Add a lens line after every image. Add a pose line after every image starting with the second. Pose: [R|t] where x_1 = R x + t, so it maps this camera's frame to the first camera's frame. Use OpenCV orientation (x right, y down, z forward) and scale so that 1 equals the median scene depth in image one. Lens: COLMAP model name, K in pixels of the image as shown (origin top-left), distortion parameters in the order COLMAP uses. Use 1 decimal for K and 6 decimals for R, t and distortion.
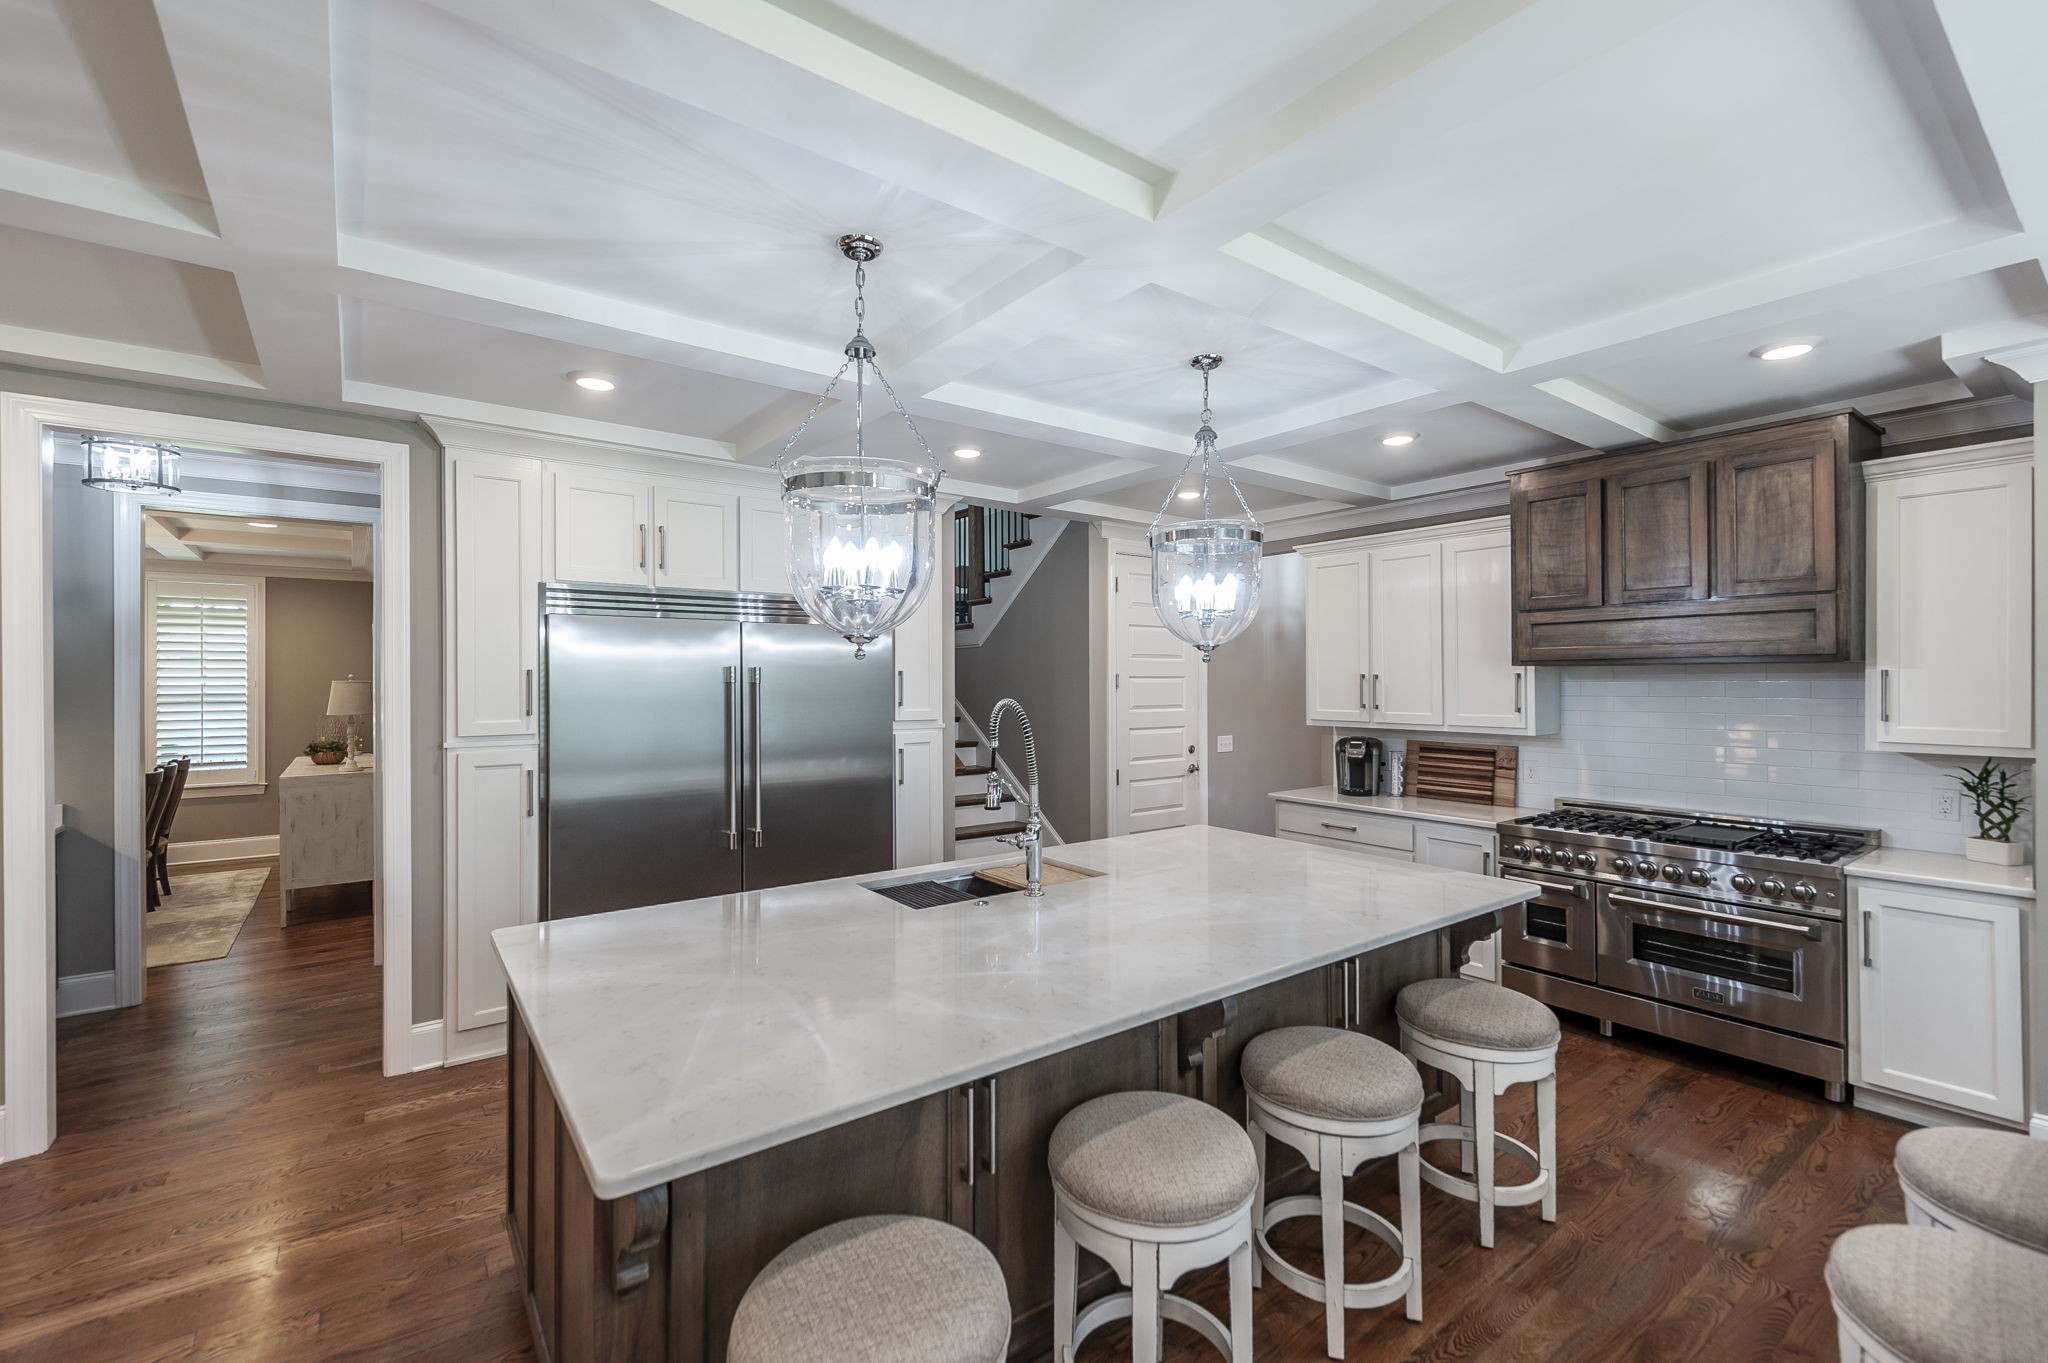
lens RADIAL K [[864.2, 0, 1032.8], [0, 864.2, 680.1], [0, 0, 1]] dist [-0.003139, -0.000551]
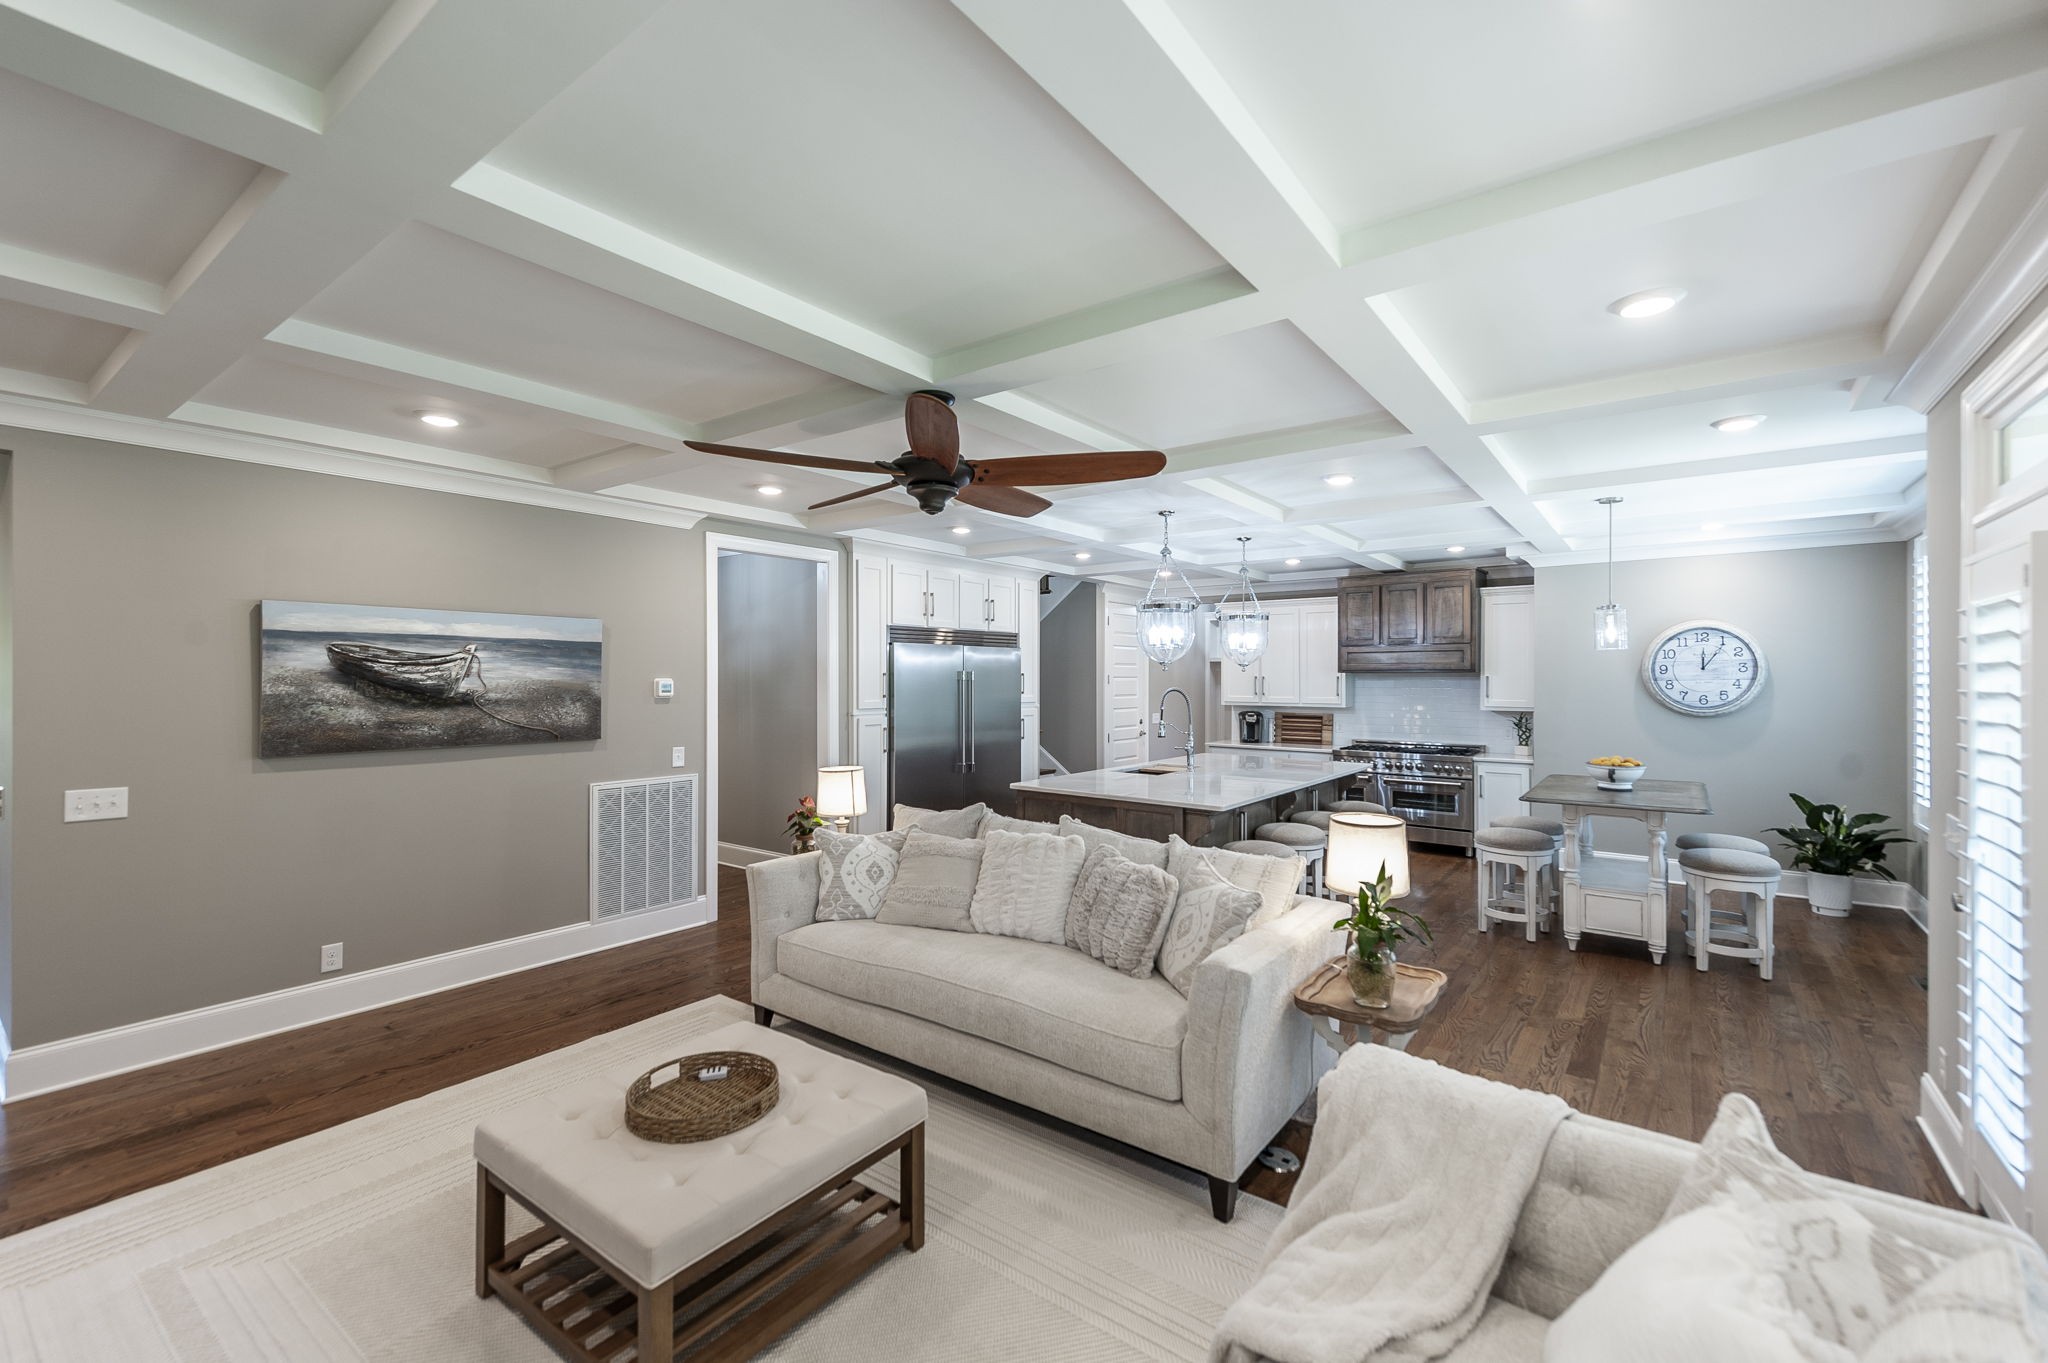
lens RADIAL K [[864.2, 0, 1015.6], [0, 864.2, 681.4], [0, 0, 1]] dist [-0.003139, -0.000551]
pose [[0.961813, 0.002203, 0.273699, -0.759104], [-0.003140, 0.999991, 0.002984, 0.000504], [-0.273690, -0.003730, 0.961811, -0.776762]]
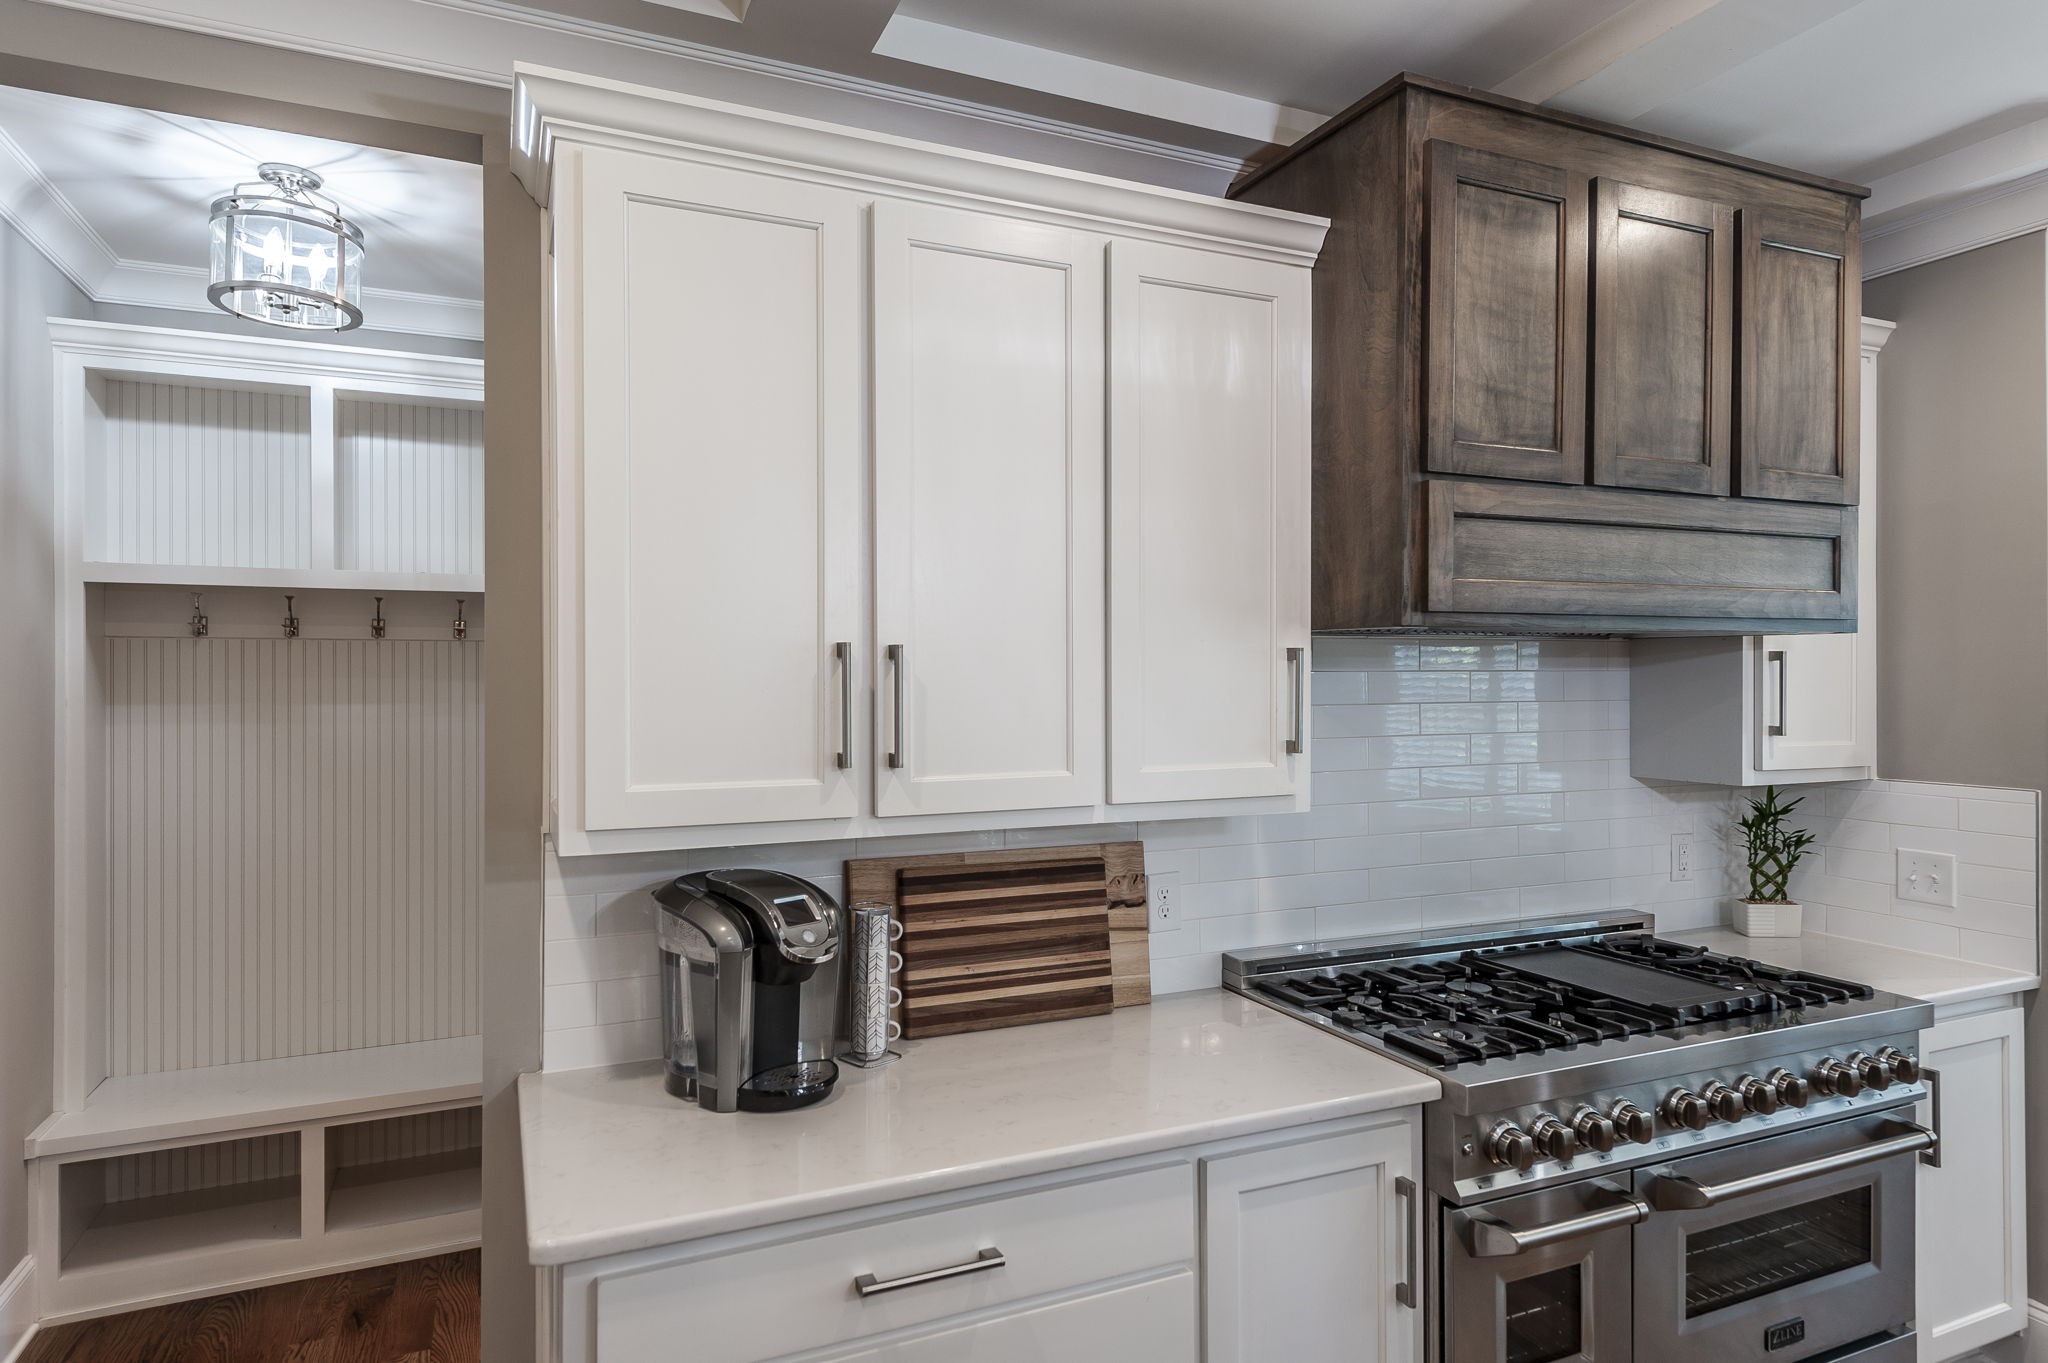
lens RADIAL K [[1200.8, 0, 1027.9], [0, 1200.8, 671.0], [0, 0, 1]] dist [-0.003056, -0.000269]
pose [[0.226347, -0.000726, 0.974046, 0.041839], [-0.000533, 0.999999, 0.000869, 0.001969], [-0.974047, -0.000716, 0.226346, 1.073549]]
